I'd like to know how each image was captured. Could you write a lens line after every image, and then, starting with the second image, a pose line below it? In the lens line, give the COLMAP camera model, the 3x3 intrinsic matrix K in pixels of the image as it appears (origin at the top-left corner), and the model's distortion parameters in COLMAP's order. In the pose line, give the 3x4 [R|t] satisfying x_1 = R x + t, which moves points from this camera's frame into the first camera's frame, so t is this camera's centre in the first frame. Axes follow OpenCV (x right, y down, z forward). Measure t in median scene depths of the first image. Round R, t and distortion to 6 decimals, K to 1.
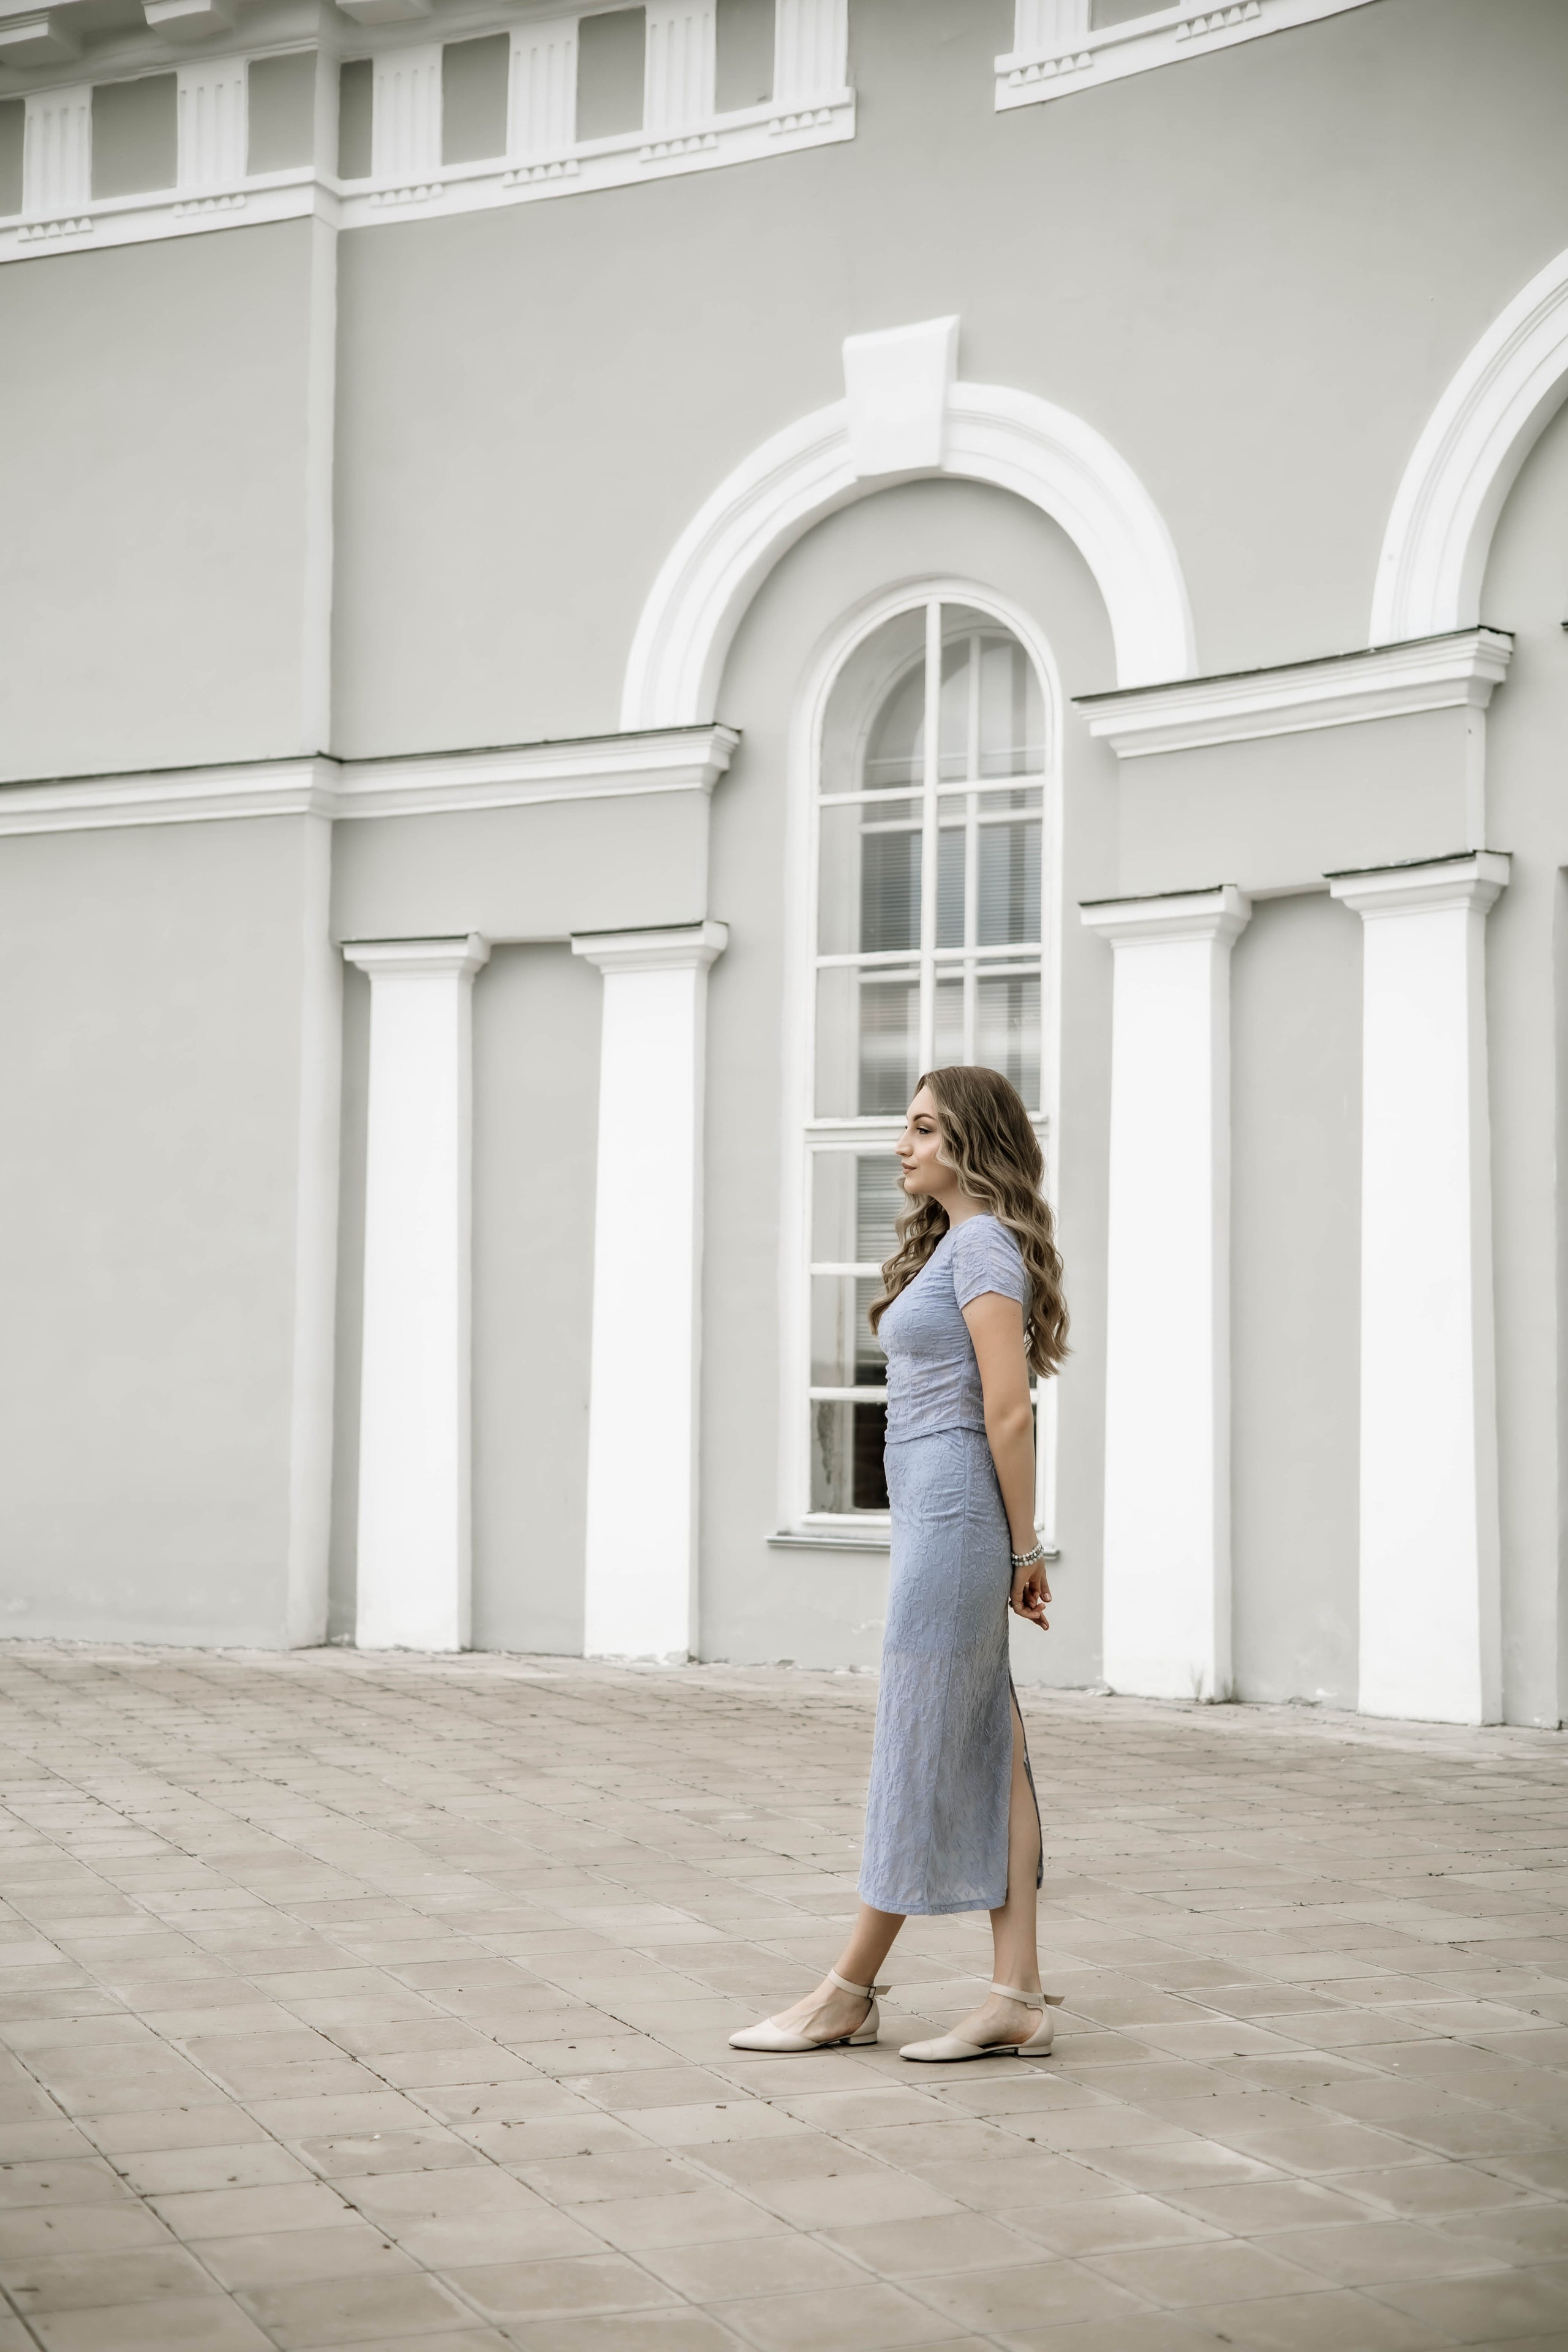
lens RADIAL K [[3254.1, 0, 787.5], [0, 3254.1, 1175.0], [0, 0, 1]] dist [0.066133, -0.302328]
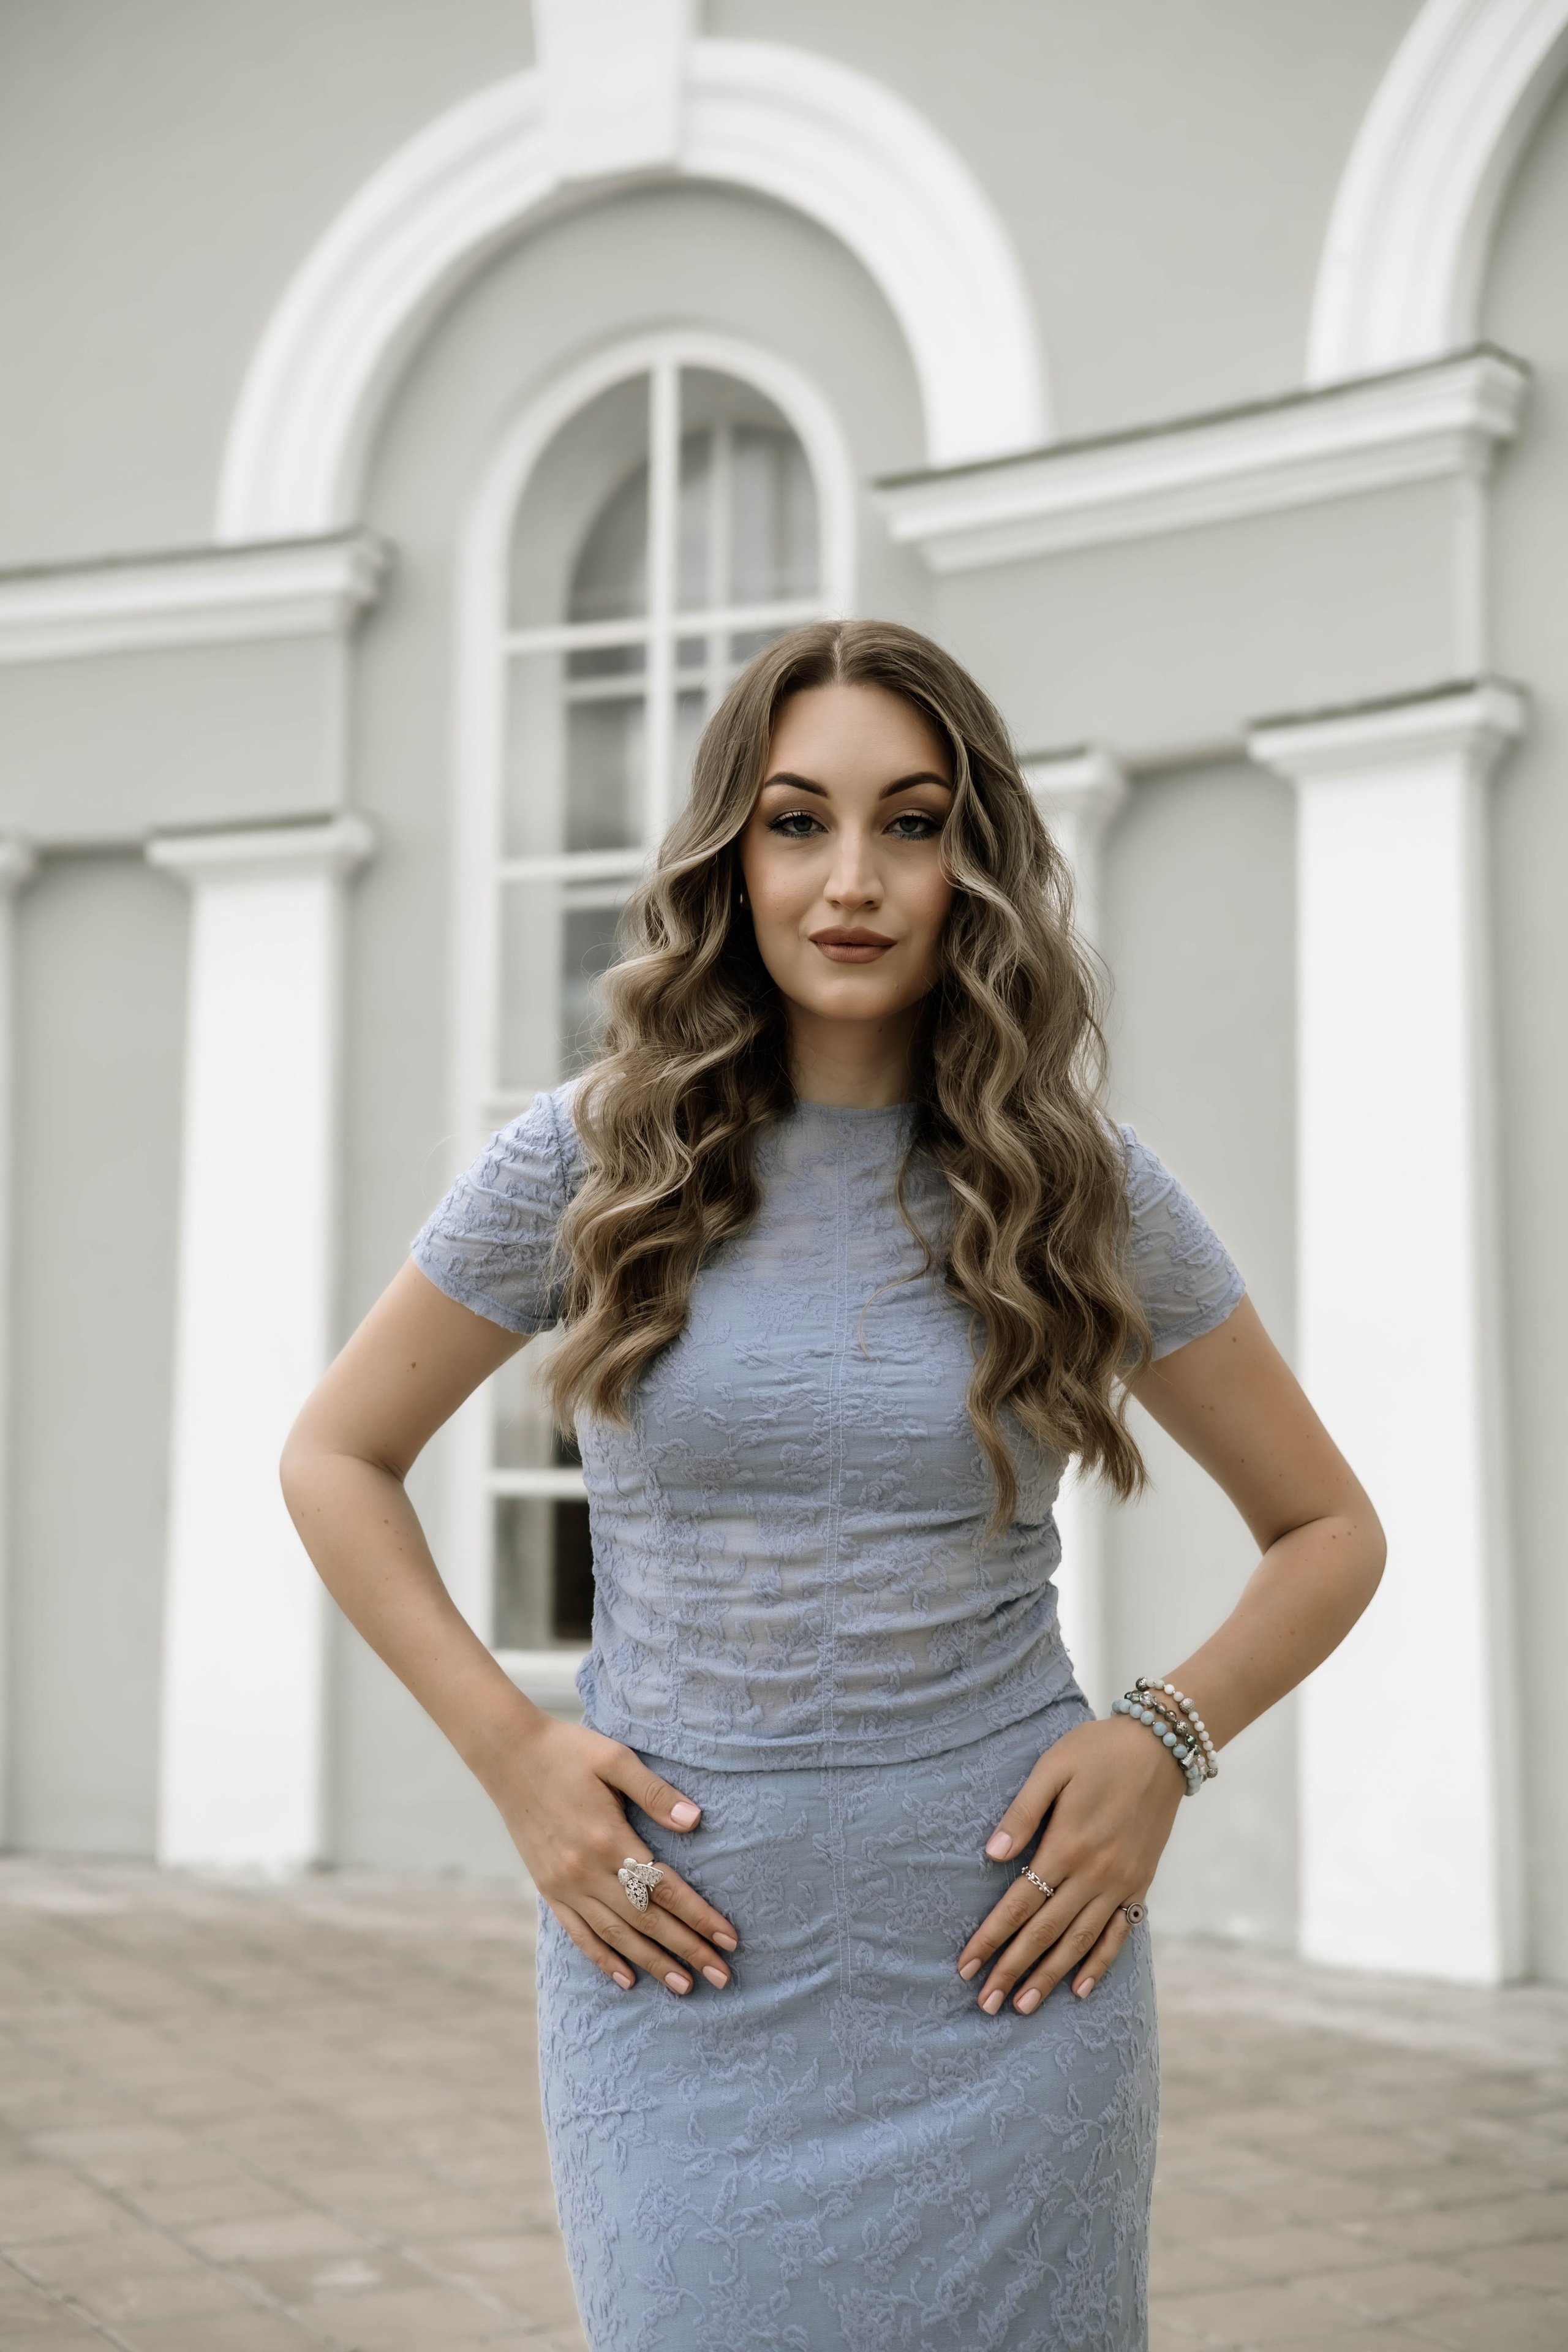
lens RADIAL K [[3339.8, 0, 780.4], [0, 3339.8, 1170.3], [0, 0, 1]] dist [0.053930, 0.041311]
pose [[0.995780, 0.001672, 0.091754, 0.003072], [-0.000141, 0.999861, -0.016692, 0.011915], [-0.091769, 0.016609, 0.995642, 0.284612]]
